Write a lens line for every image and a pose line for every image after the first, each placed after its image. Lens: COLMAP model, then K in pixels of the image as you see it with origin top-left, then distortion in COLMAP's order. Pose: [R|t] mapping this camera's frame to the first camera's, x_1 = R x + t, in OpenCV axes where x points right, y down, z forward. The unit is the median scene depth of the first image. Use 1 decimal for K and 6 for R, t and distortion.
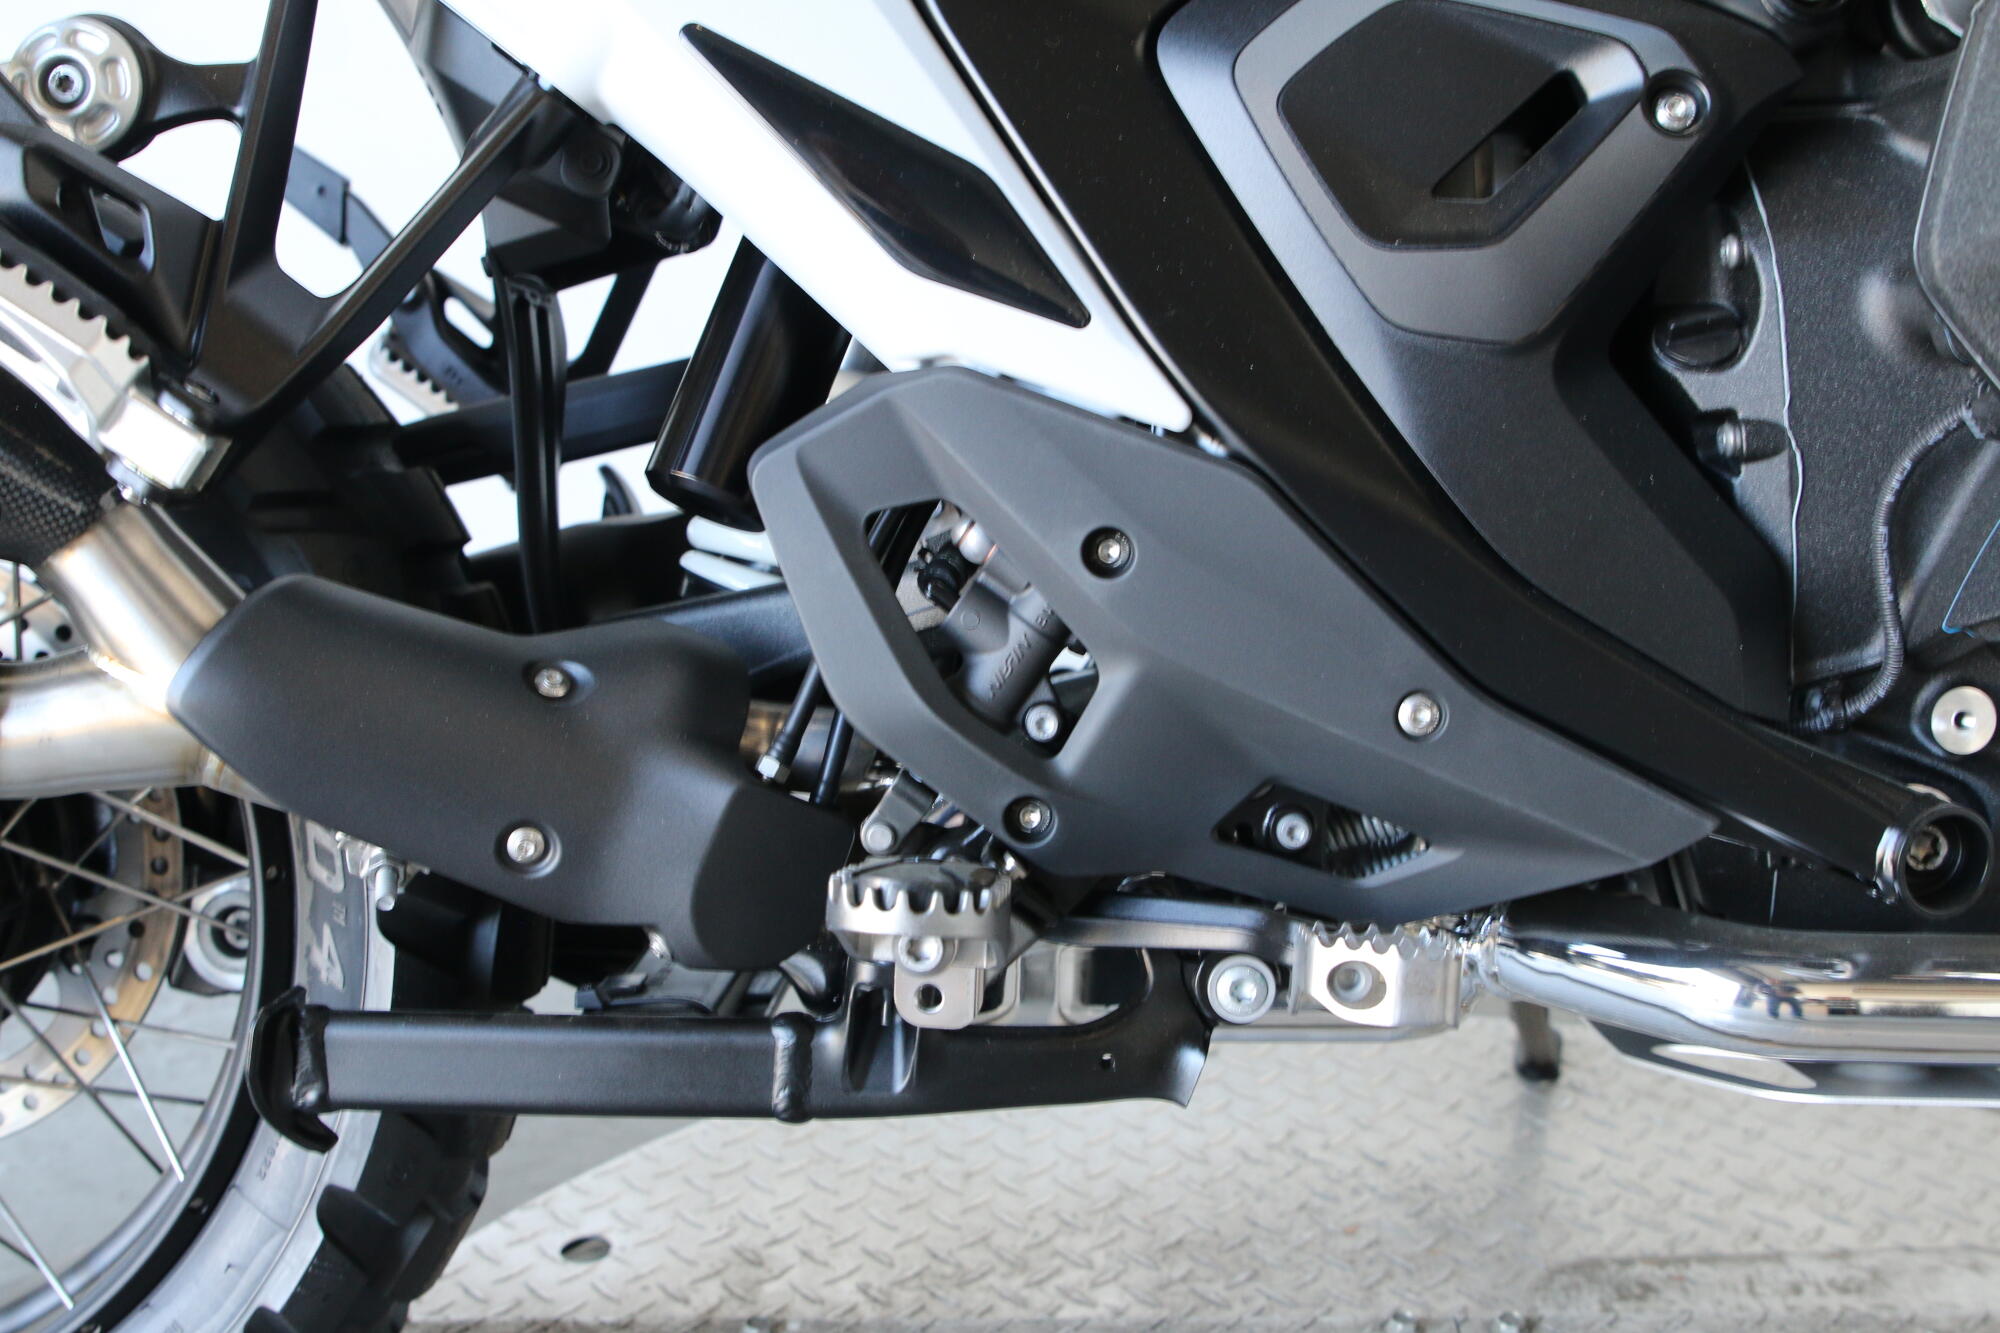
lens RADIAL K [[2365.7, 0, 1003.1], [0, 2365.7, 649.5], [0, 0, 1]] dist [-0.118238, 0.114709]
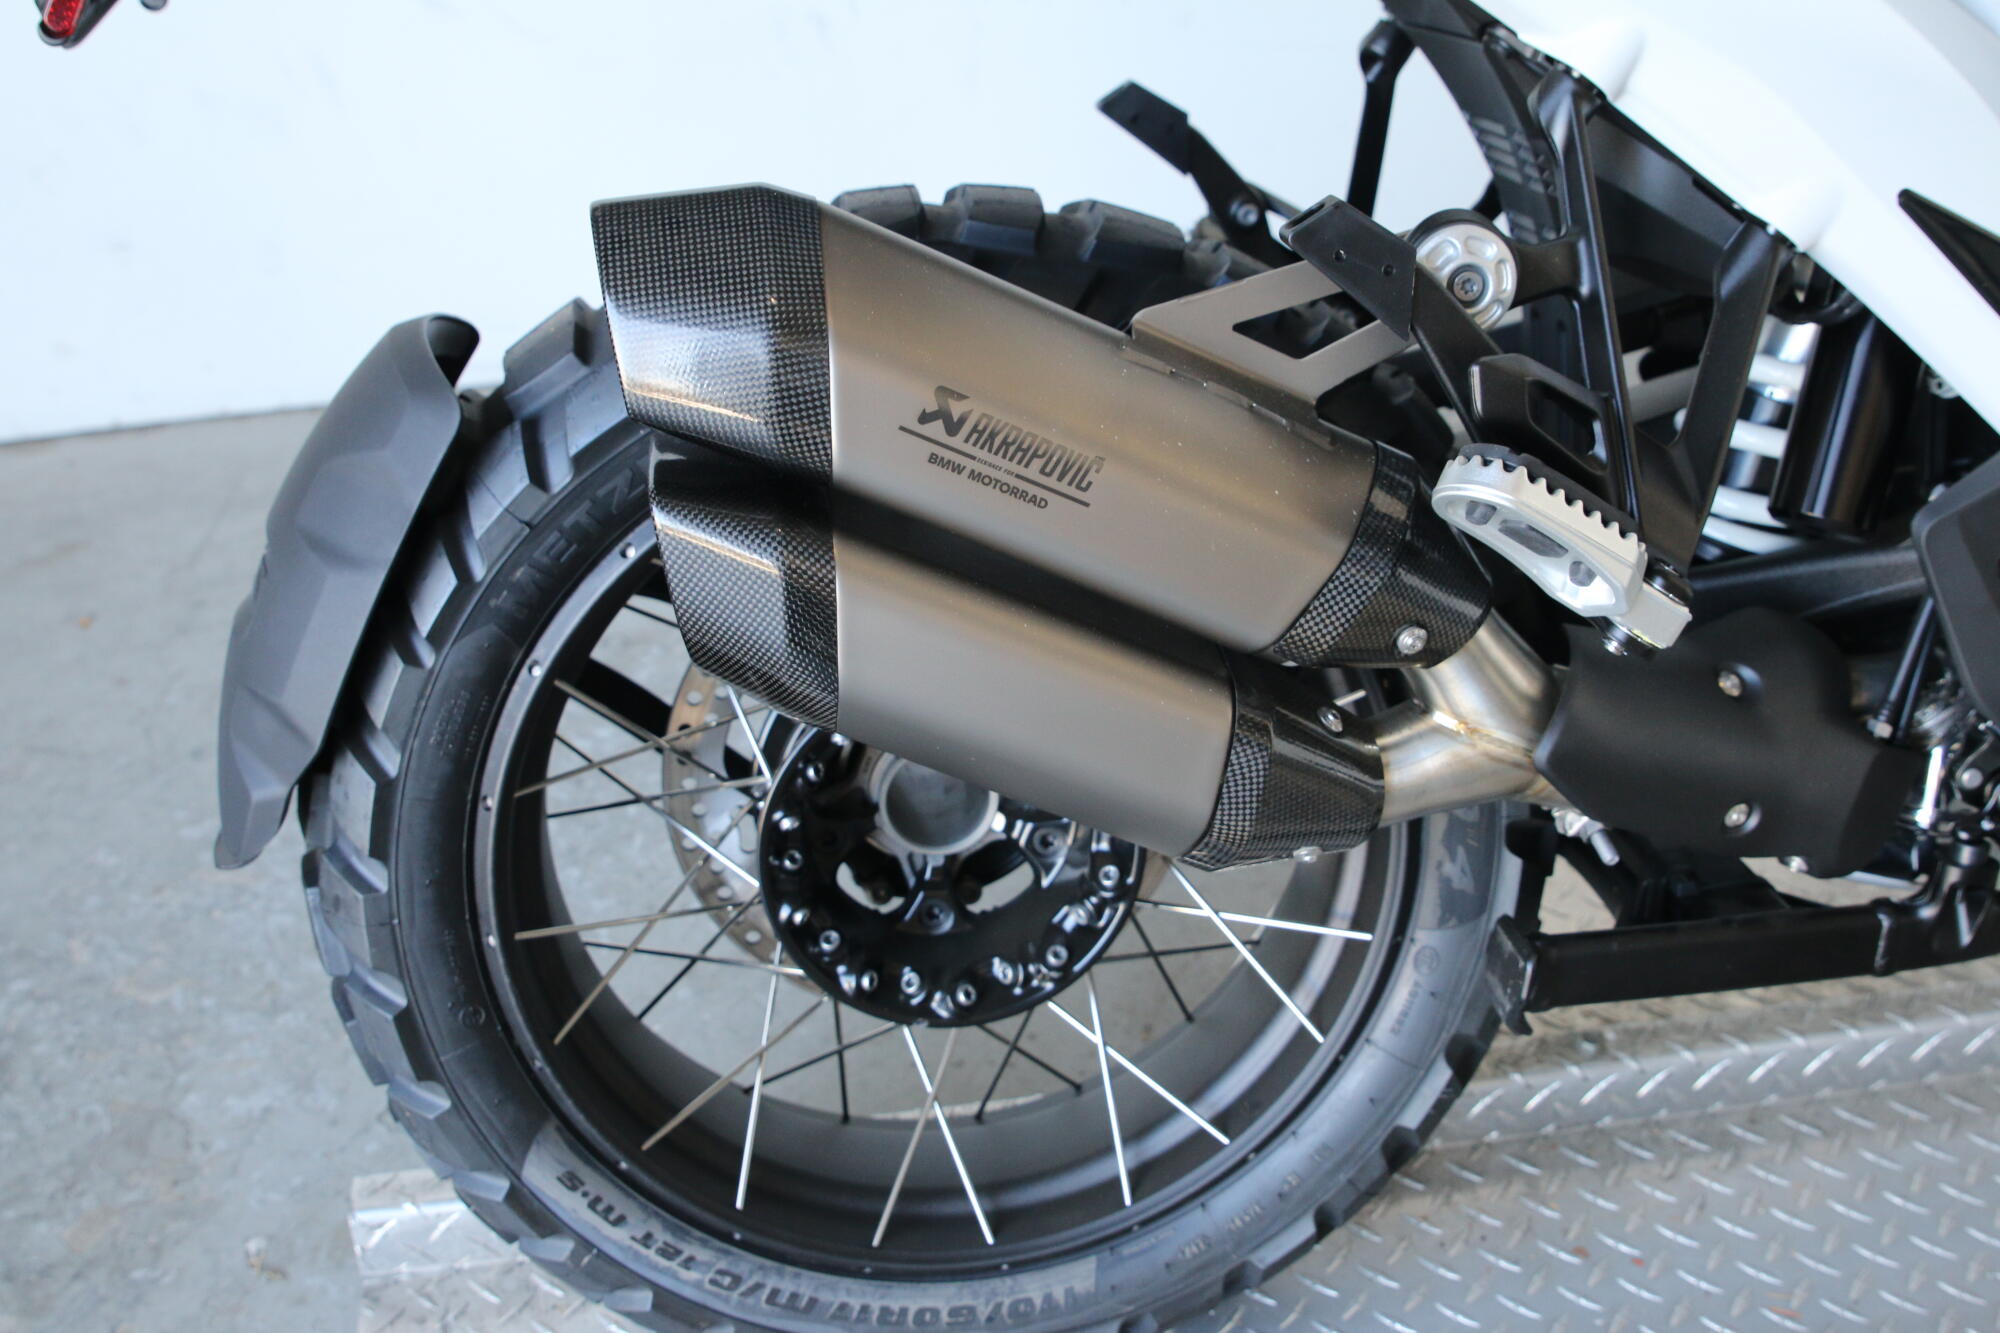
lens RADIAL K [[2359.4, 0, 994.8], [0, 2359.4, 638.9], [0, 0, 1]] dist [-0.122020, 0.111570]
pose [[0.989262, -0.084582, 0.119191, -0.749149], [0.050389, 0.962907, 0.265088, -0.373435], [-0.137191, -0.256236, 0.956829, -0.163820]]
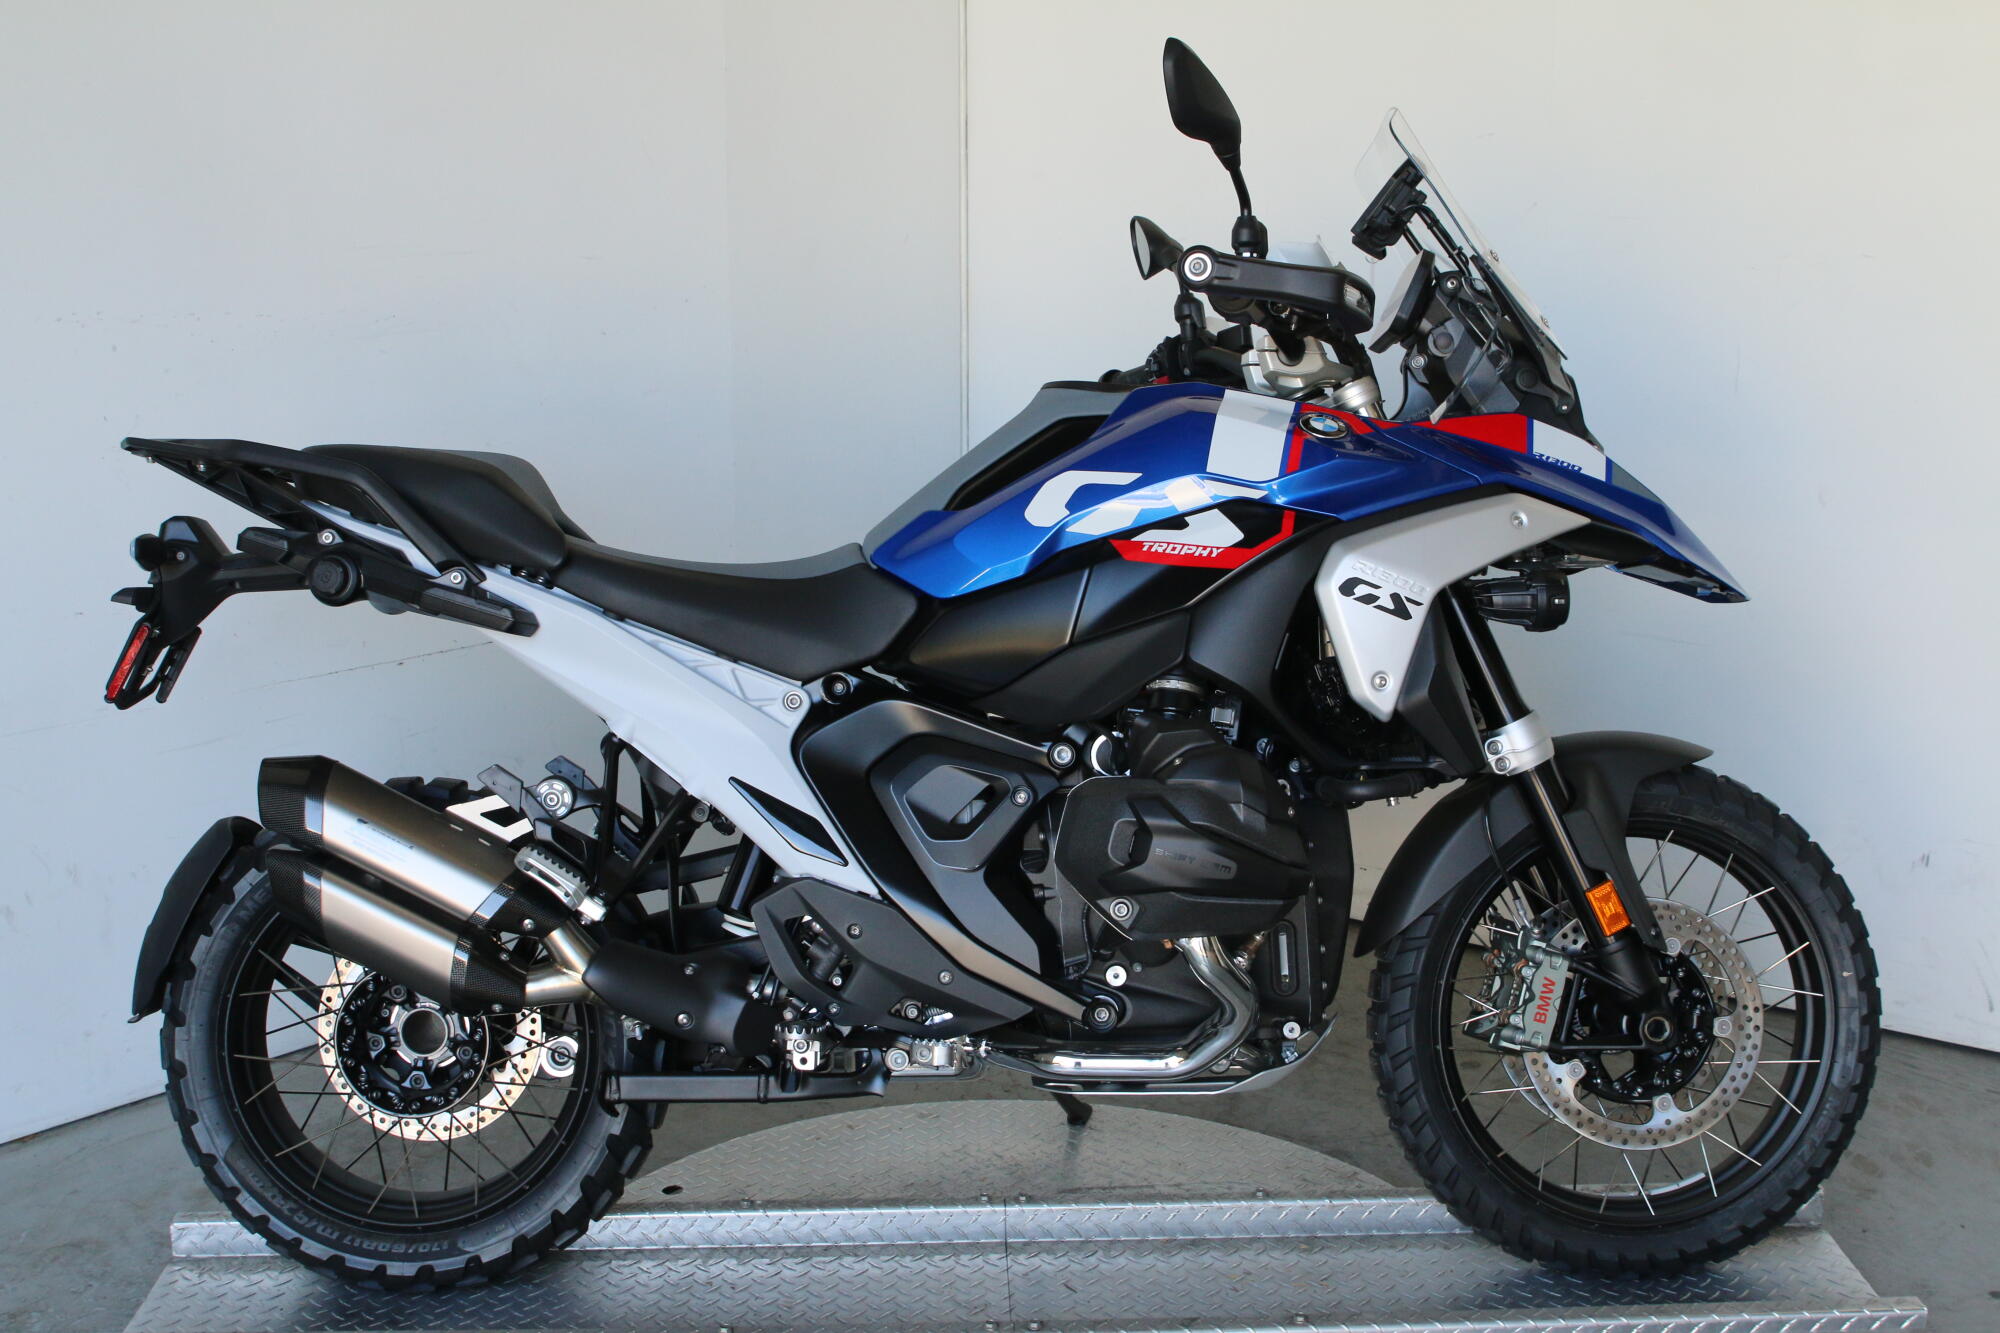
lens RADIAL K [[2365.7, 0, 1003.1], [0, 2365.7, 649.5], [0, 0, 1]] dist [-0.118238, 0.114709]
pose [[0.999283, -0.010752, 0.036303, 0.134157], [0.014021, 0.995751, -0.091009, -0.128568], [-0.035170, 0.091453, 0.995188, -2.367166]]
